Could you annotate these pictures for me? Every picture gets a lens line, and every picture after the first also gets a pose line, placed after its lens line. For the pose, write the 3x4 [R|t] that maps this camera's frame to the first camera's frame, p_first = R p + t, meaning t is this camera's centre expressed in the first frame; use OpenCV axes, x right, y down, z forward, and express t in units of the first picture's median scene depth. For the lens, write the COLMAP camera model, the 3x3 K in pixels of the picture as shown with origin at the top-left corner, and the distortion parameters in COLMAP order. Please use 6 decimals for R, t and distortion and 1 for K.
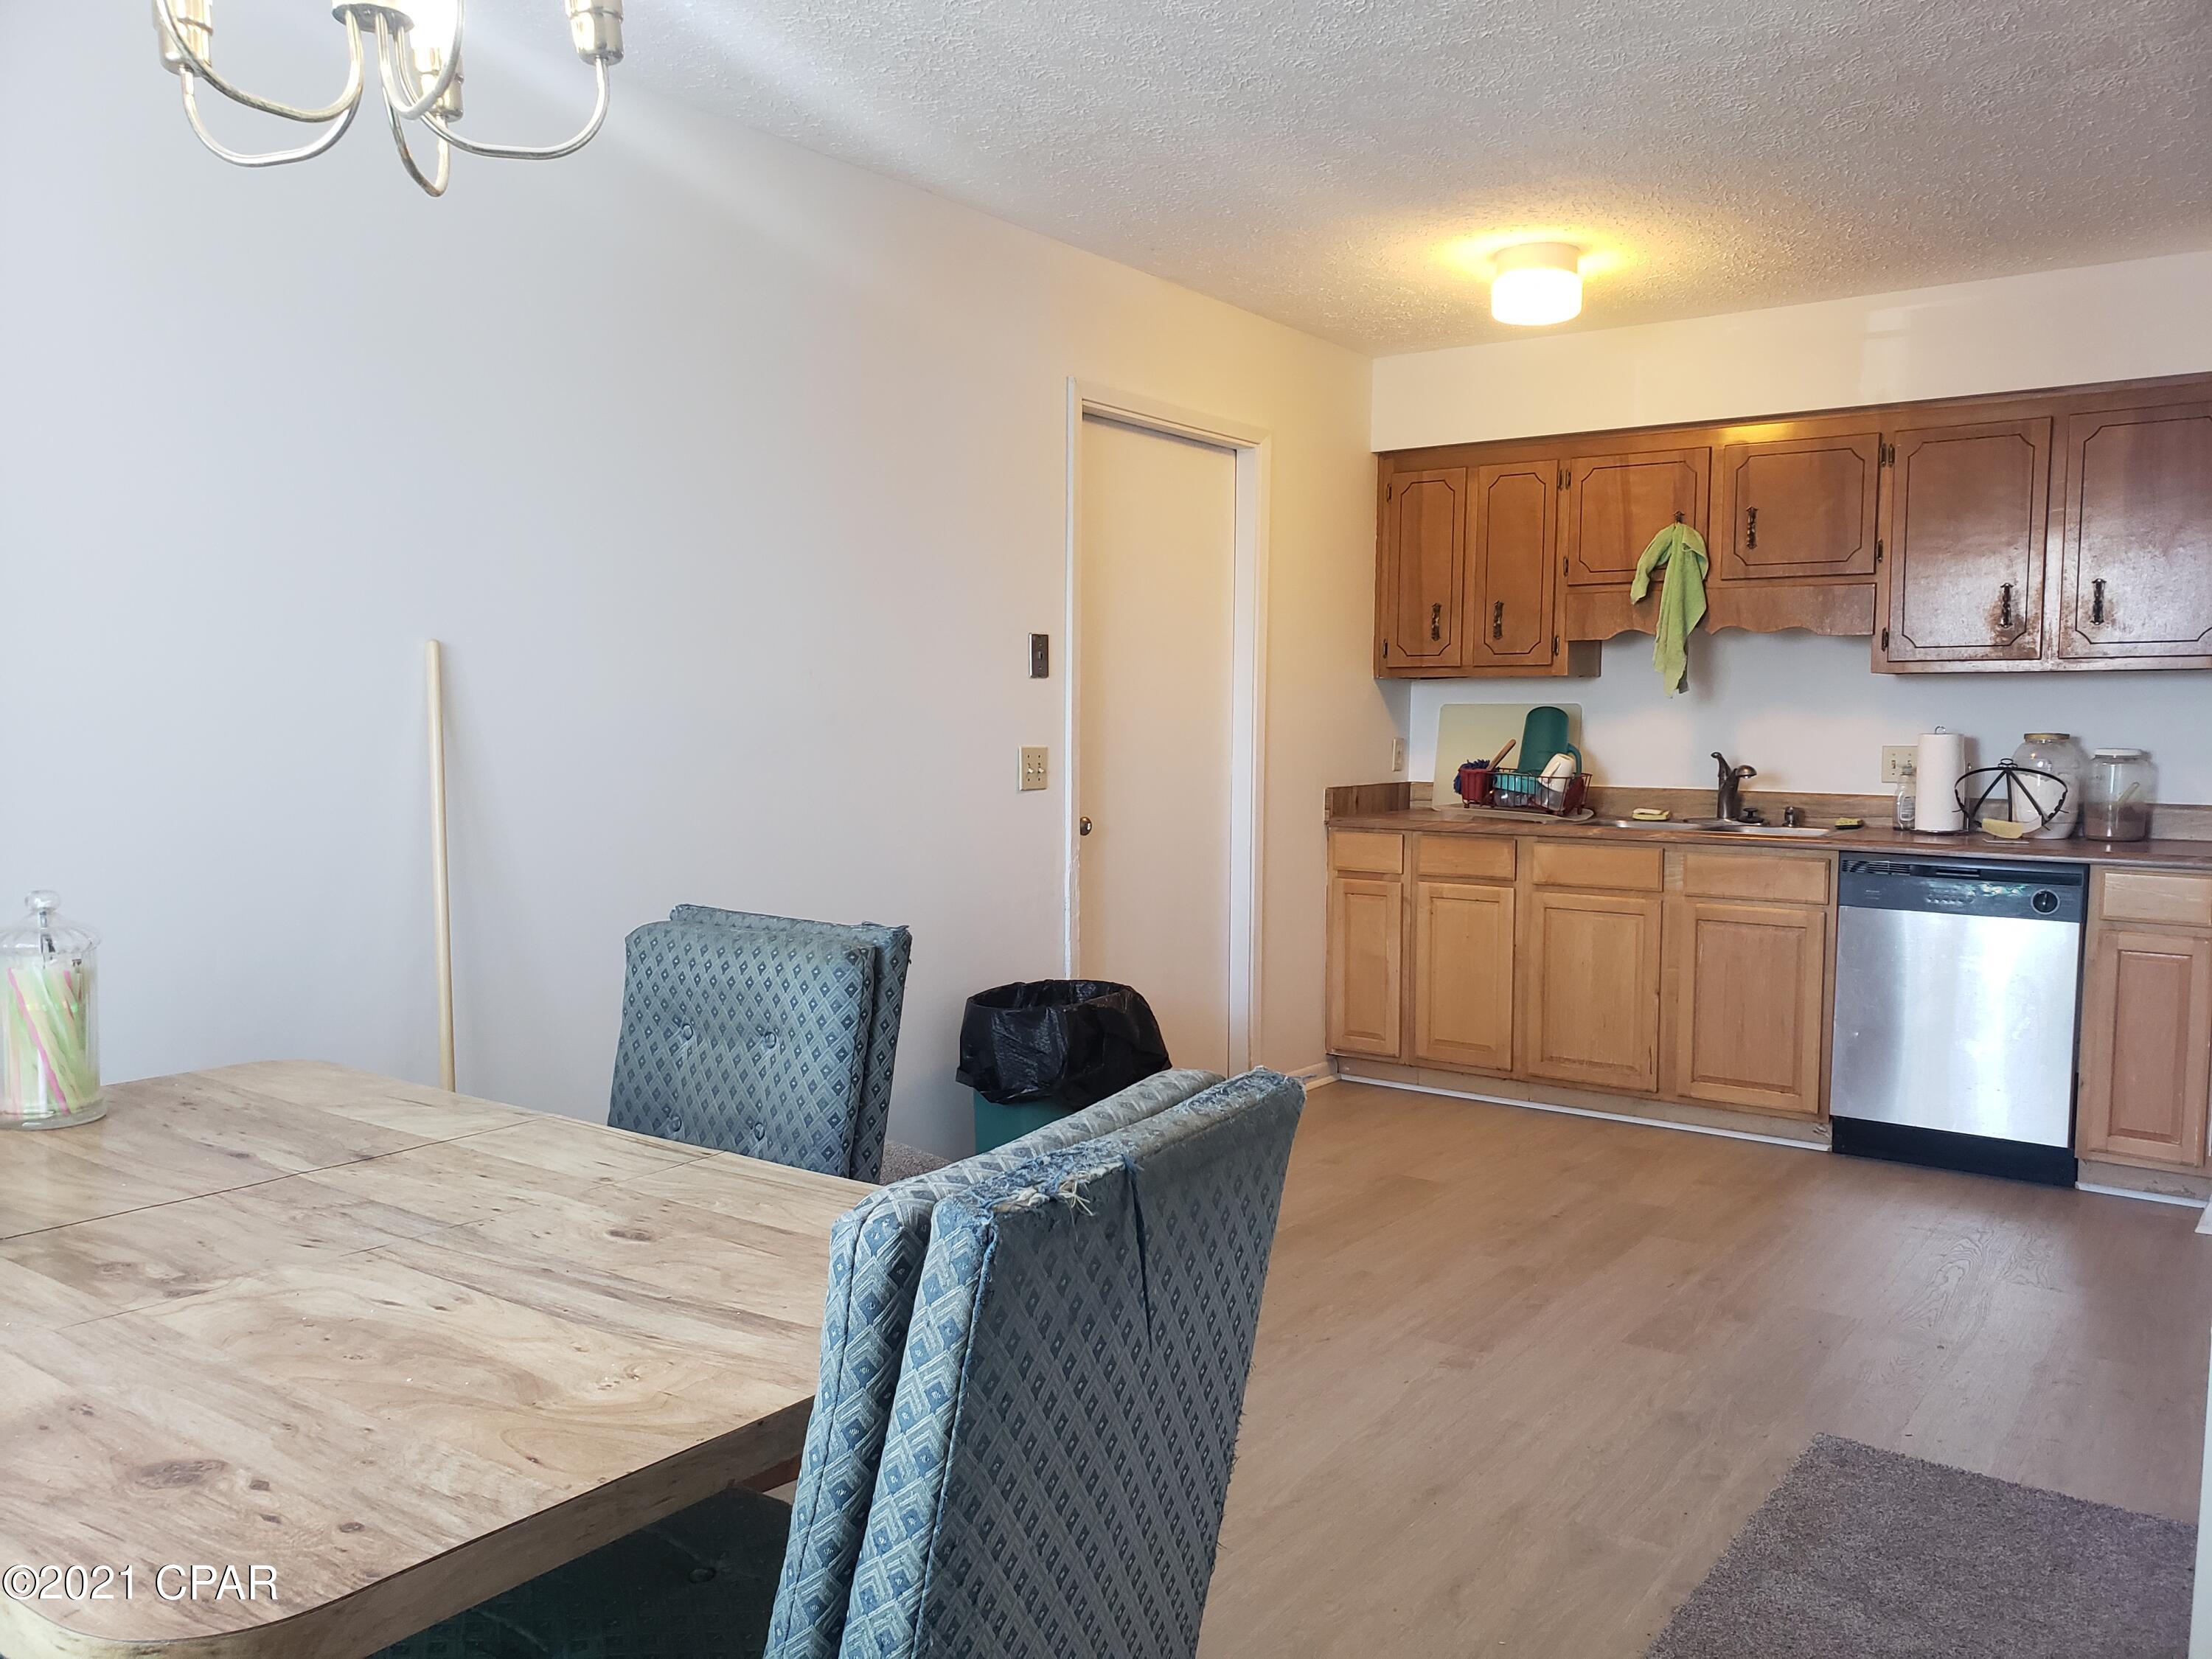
lens RADIAL K [[1699.8, 0, 1106.0], [0, 1699.8, 829.5], [0, 0, 1]] dist [0.025493, -0.001268]
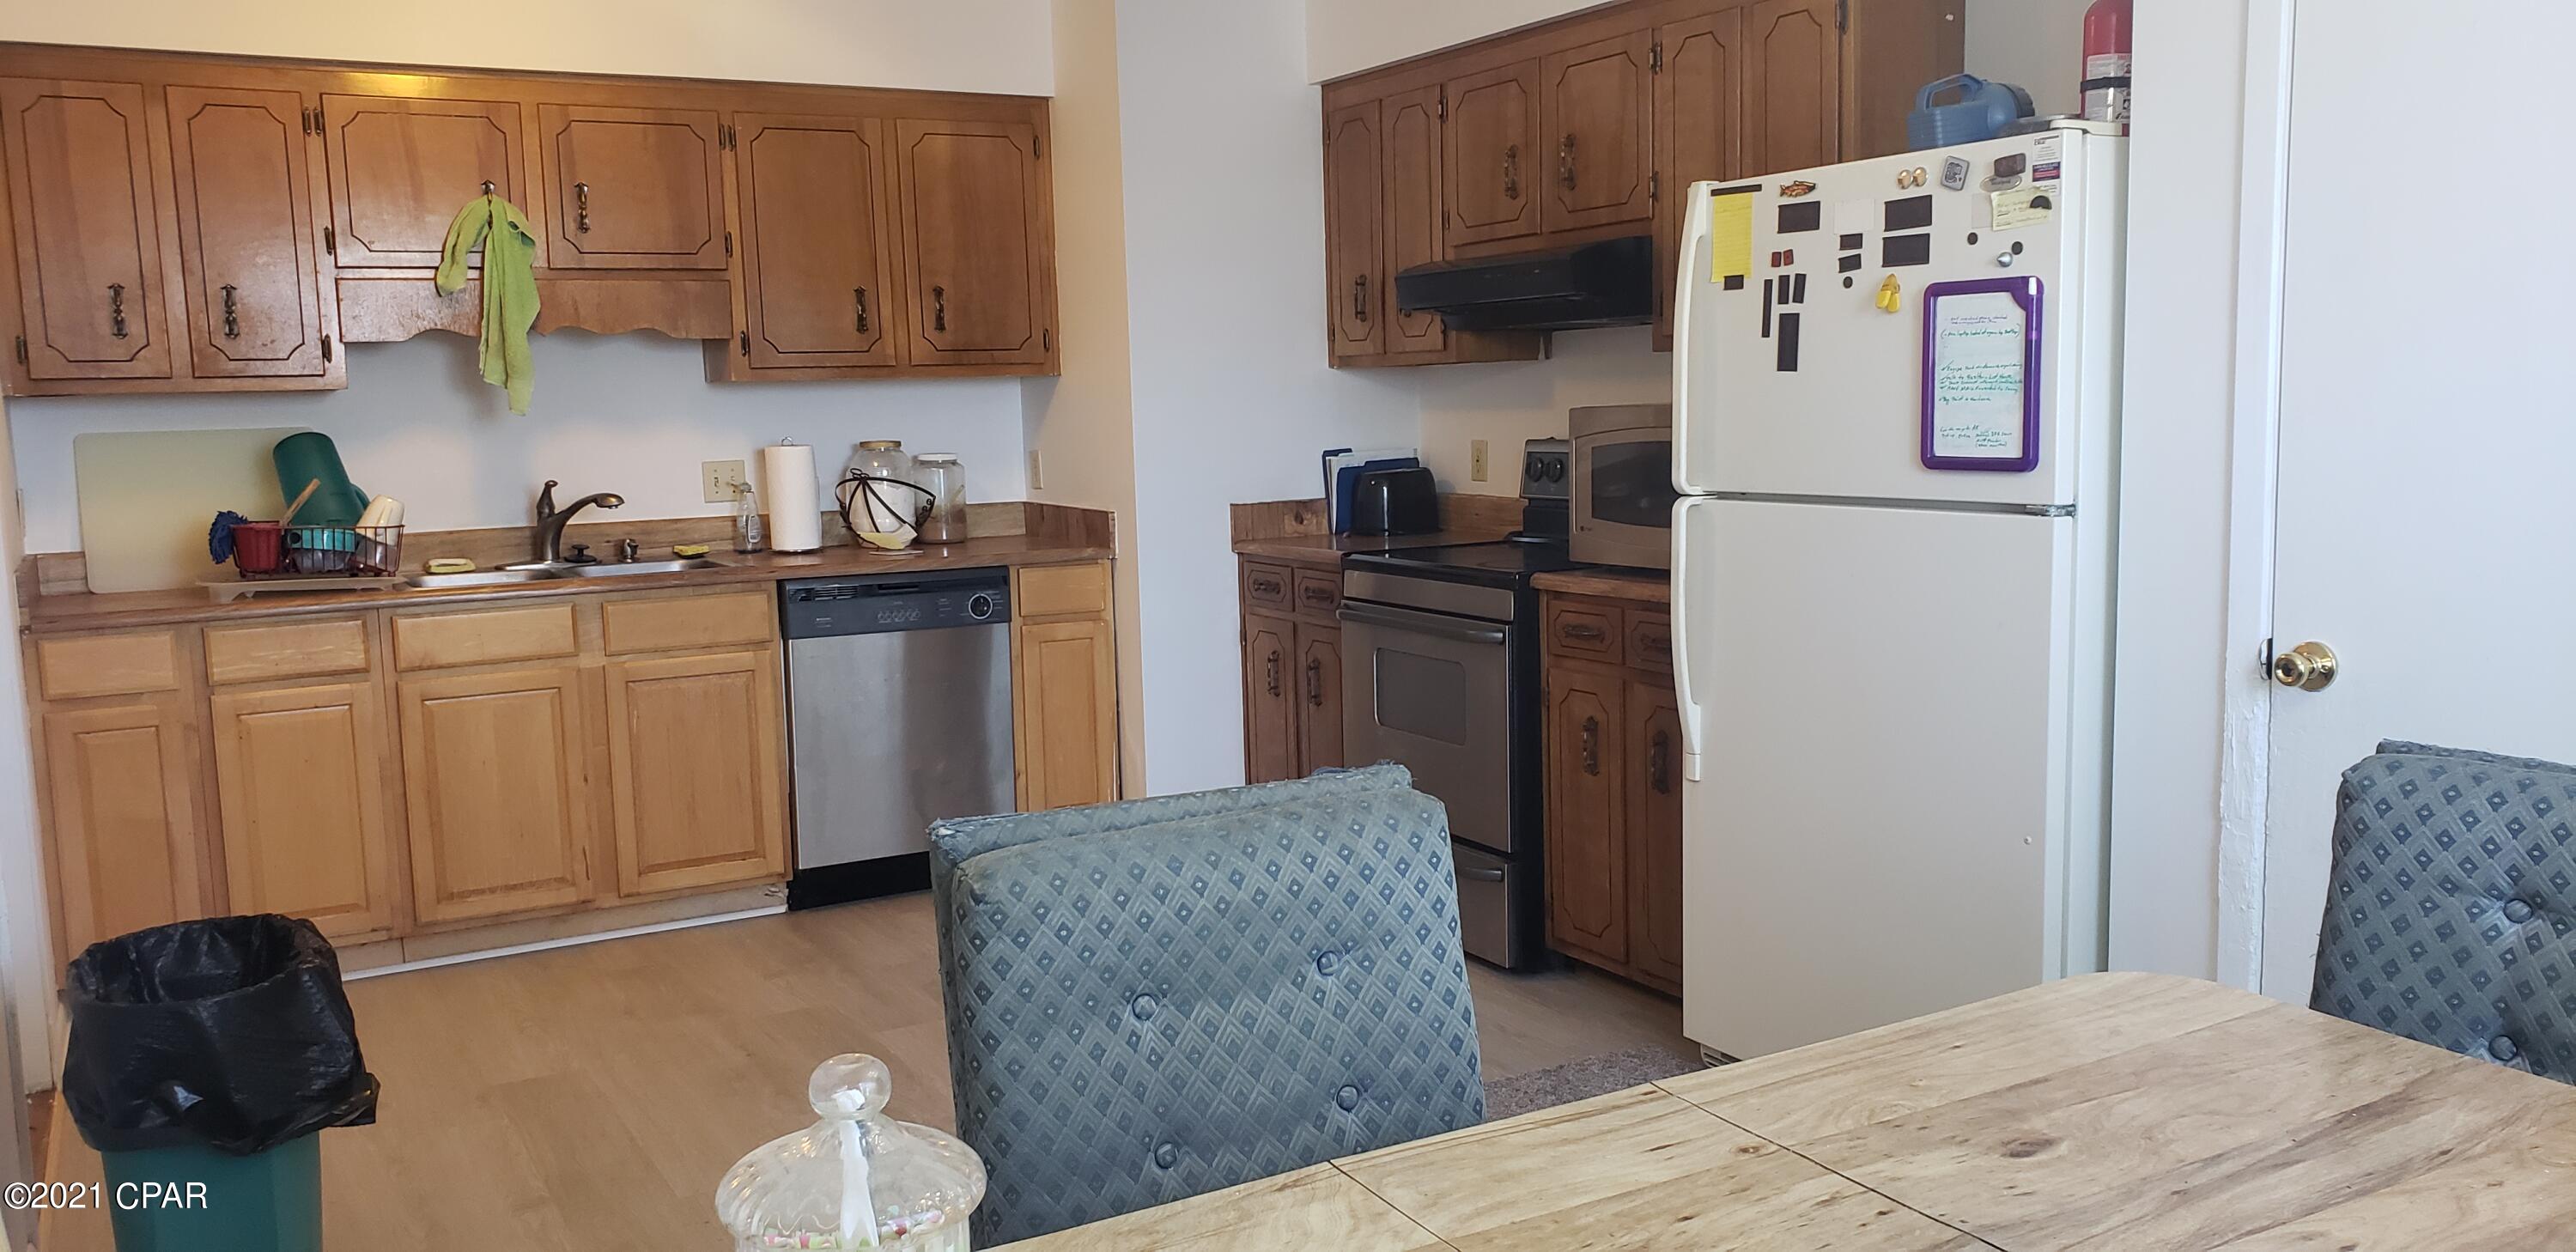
lens RADIAL K [[1998.7, 0, 1288.0], [0, 1998.7, 626.0], [0, 0, 1]] dist [-0.007201, 0.036975]
pose [[0.422674, -0.124380, 0.897706, -0.847602], [0.092117, 0.991304, 0.093976, -0.078657], [-0.901588, 0.042973, 0.430456, 0.637582]]
